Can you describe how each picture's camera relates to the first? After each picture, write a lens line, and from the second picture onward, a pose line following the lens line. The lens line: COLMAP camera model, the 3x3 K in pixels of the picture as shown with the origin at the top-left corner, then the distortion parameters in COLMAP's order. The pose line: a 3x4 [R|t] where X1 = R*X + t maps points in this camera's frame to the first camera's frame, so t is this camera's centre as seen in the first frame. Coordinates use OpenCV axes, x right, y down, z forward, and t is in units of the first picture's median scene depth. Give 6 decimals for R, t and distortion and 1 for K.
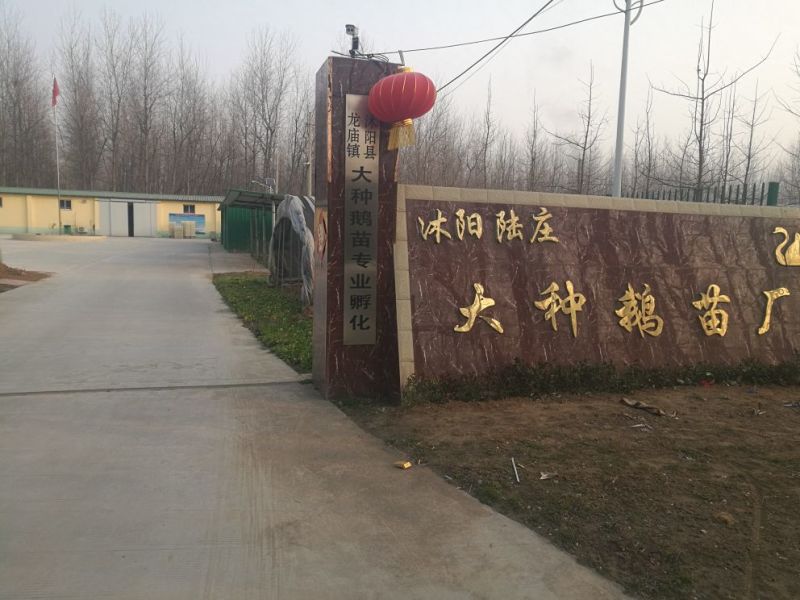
lens RADIAL K [[615.1, 0, 400.0], [0, 615.1, 300.0], [0, 0, 1]] dist [0.003637, 0.030156]
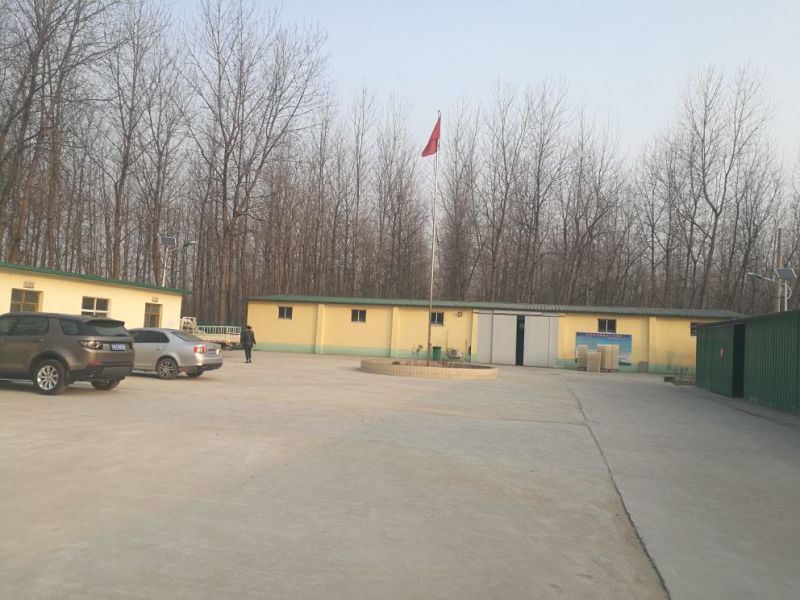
lens RADIAL K [[615.1, 0, 400.0], [0, 615.1, 300.0], [0, 0, 1]] dist [0.003637, 0.030156]
pose [[0.855728, -0.015618, -0.517191, -1.887635], [-0.085808, 0.981421, -0.171611, -0.444379], [0.510262, 0.191231, 0.838489, 3.394495]]
